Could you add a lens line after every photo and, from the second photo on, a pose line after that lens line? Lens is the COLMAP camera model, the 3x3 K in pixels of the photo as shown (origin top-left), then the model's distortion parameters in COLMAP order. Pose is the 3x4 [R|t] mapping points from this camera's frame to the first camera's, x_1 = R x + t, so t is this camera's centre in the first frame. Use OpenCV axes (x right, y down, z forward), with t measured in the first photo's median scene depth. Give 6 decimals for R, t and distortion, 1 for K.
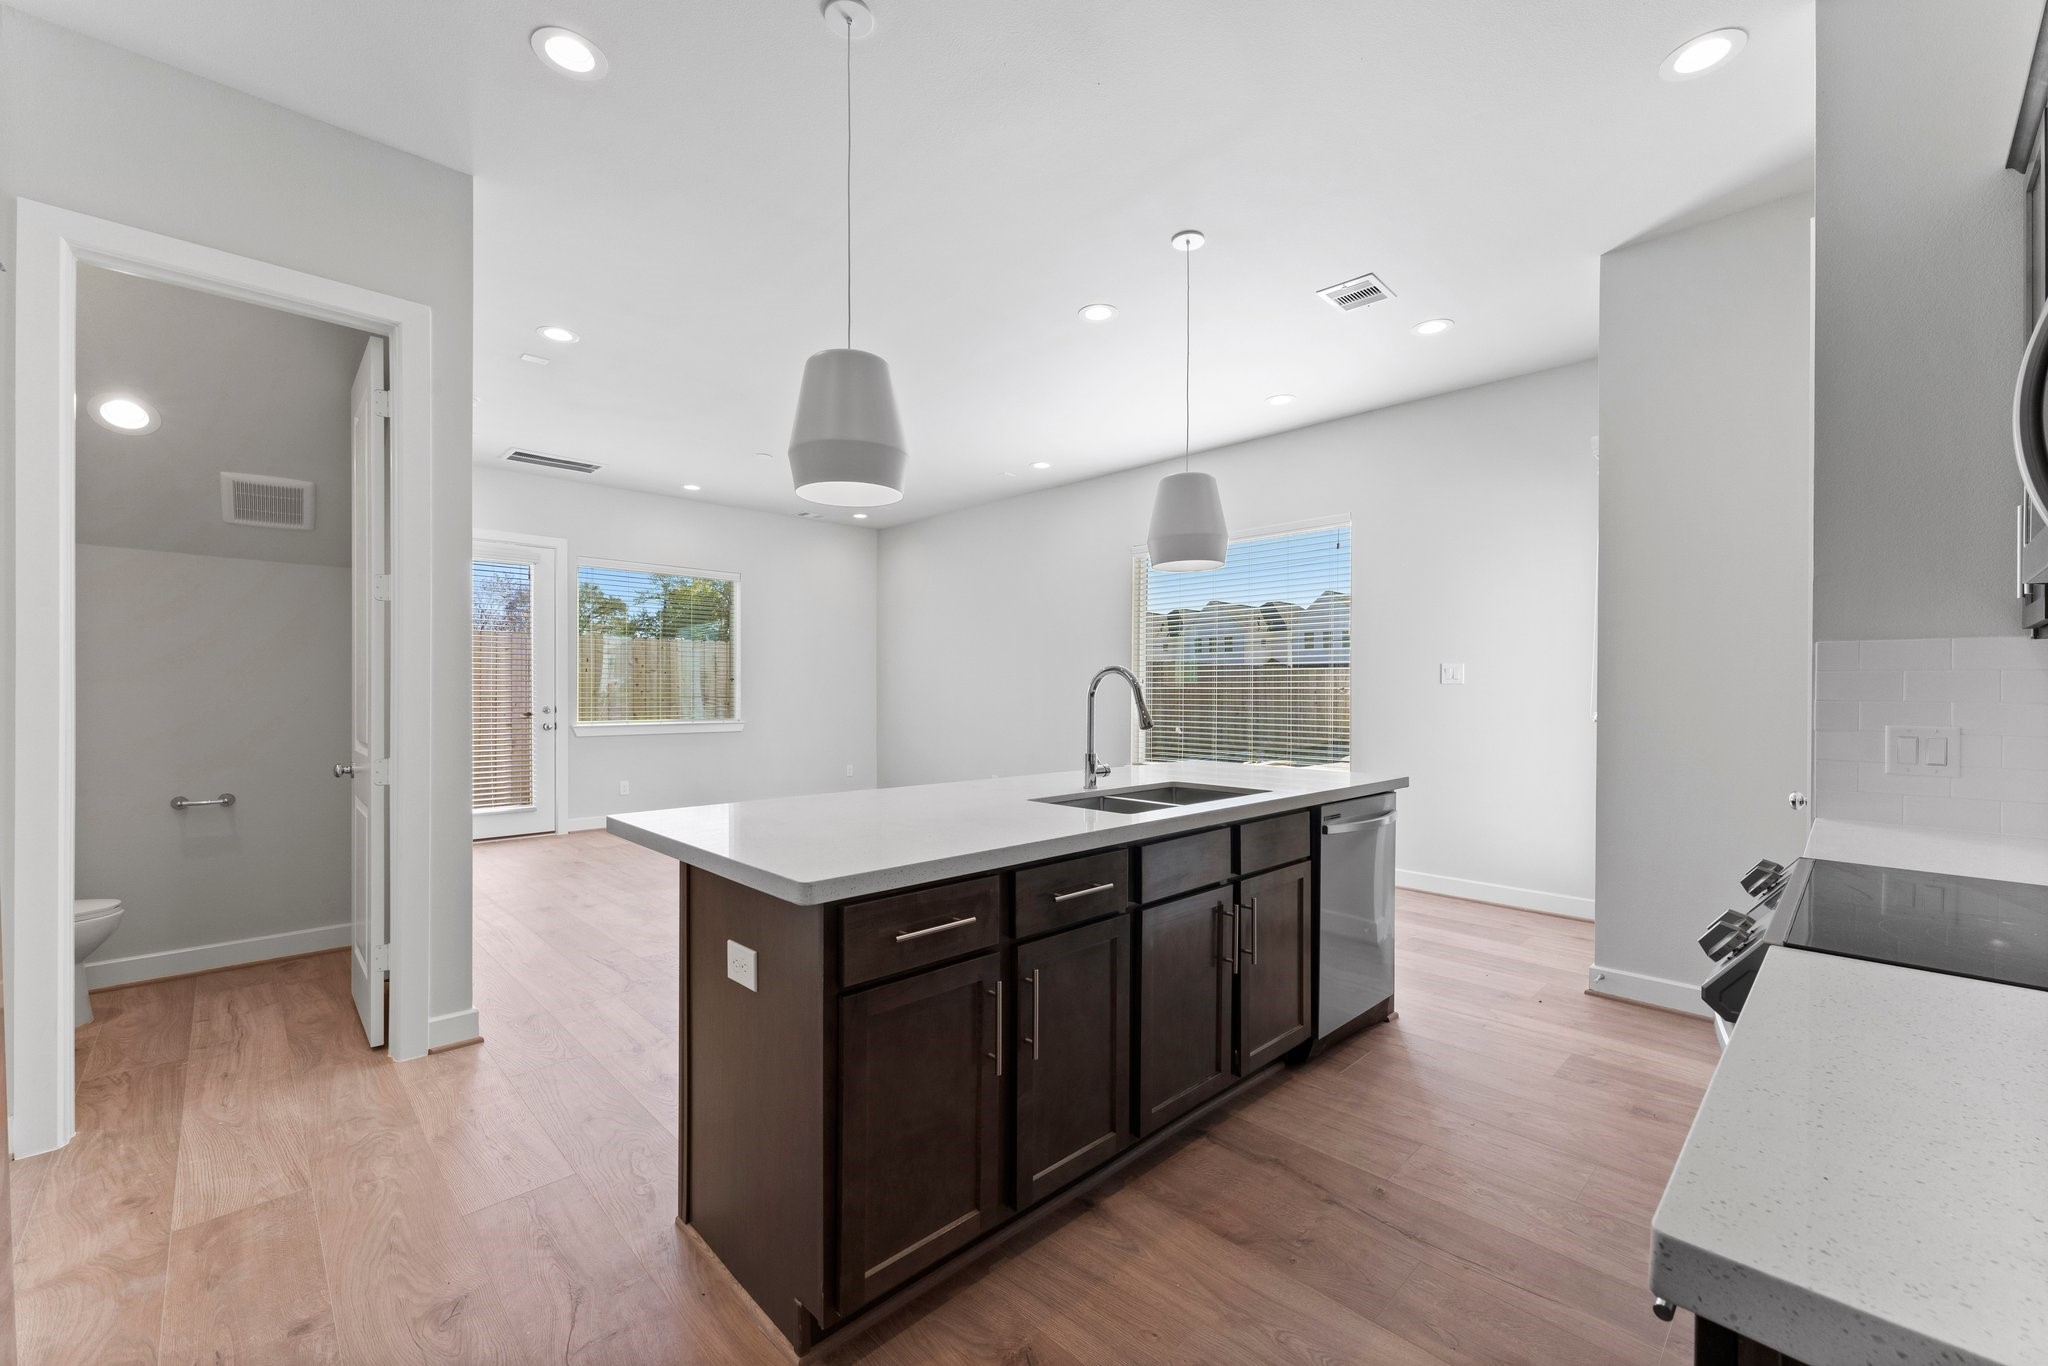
lens RADIAL K [[821.1, 0, 1019.5], [0, 821.1, 692.3], [0, 0, 1]] dist [-0.000353, -0.000380]
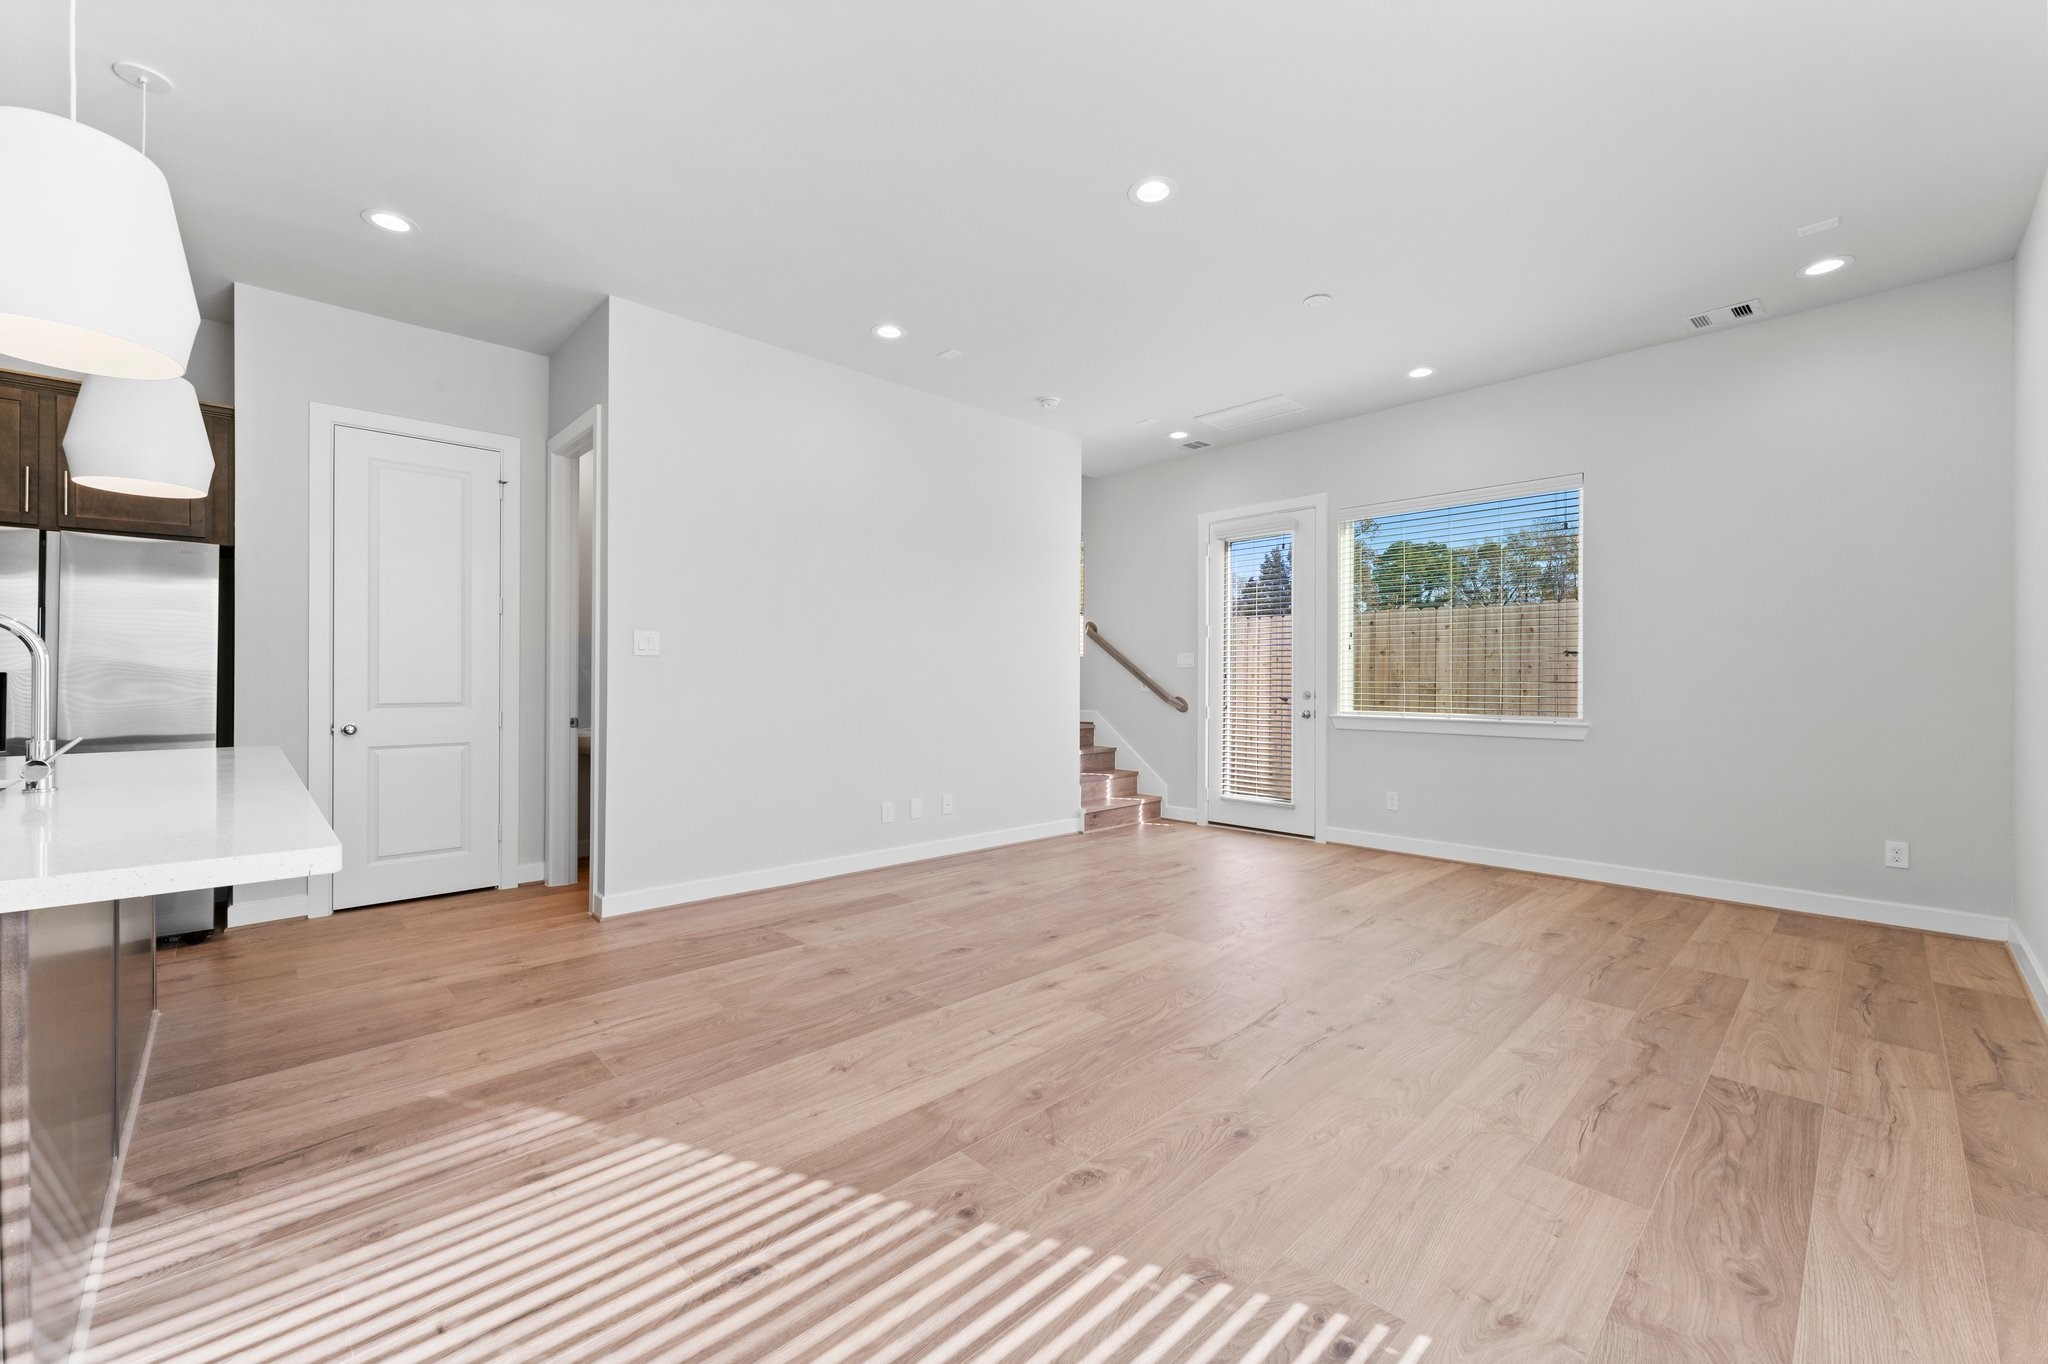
lens RADIAL K [[825.1, 0, 1020.2], [0, 825.1, 676.0], [0, 0, 1]] dist [0.002595, 0.000535]
pose [[-0.001373, -0.007217, -0.999973, 0.260937], [-0.005311, 0.999960, -0.007210, 0.008187], [0.999985, 0.005301, -0.001411, 0.616275]]
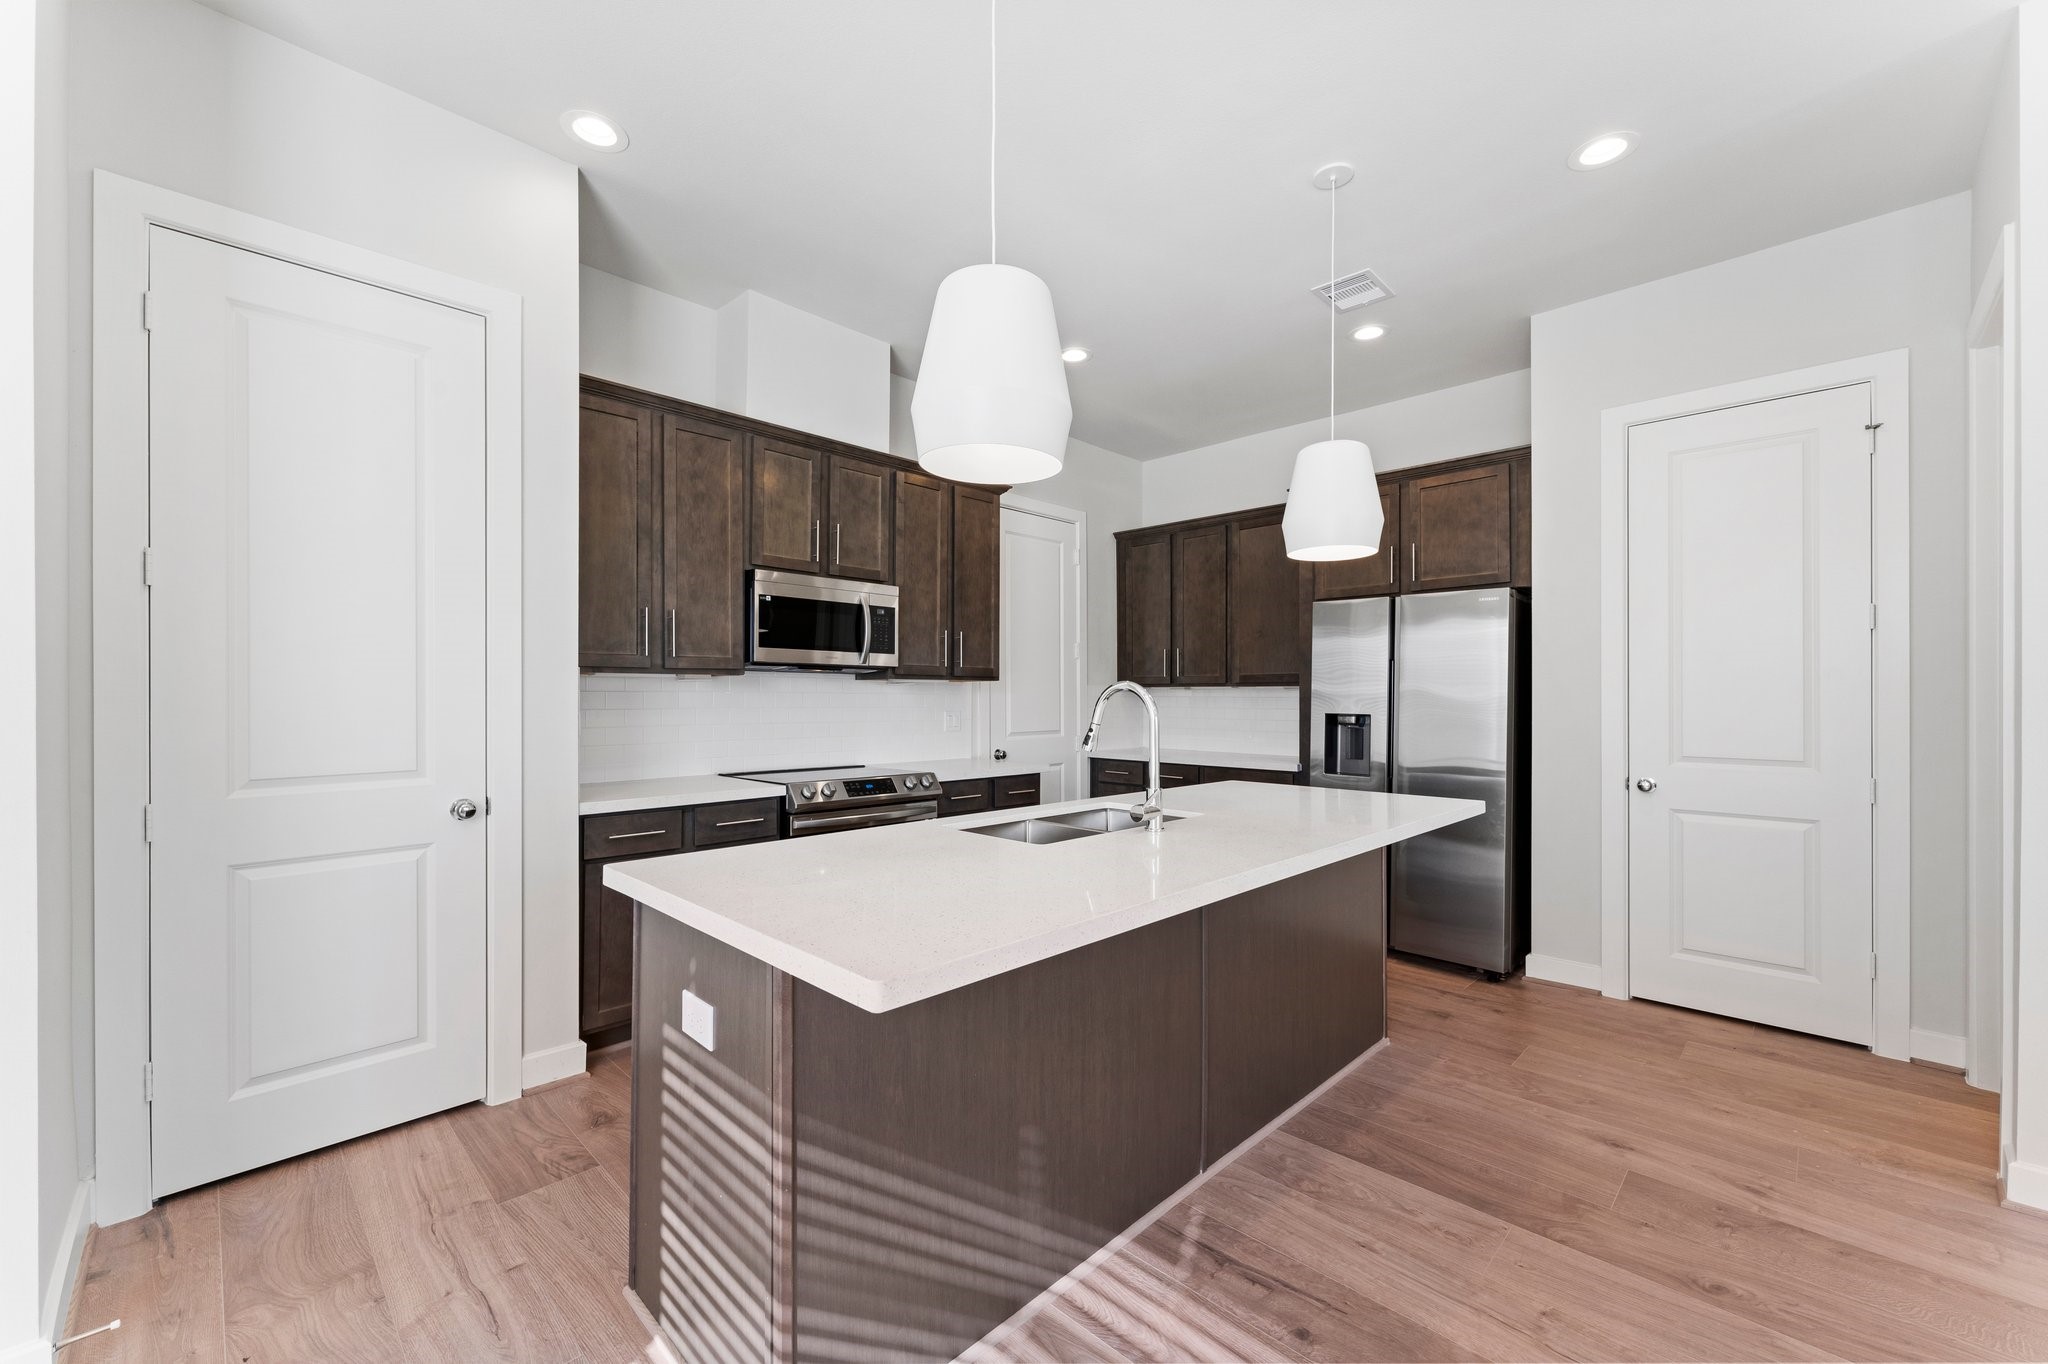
lens RADIAL K [[812.8, 0, 1014.0], [0, 812.8, 695.2], [0, 0, 1]] dist [-0.000661, -0.000116]
pose [[-0.999782, -0.006822, -0.019721, 0.080924], [-0.006860, 0.999975, 0.001860, -0.005572], [0.019707, 0.001995, -0.999804, 0.613362]]
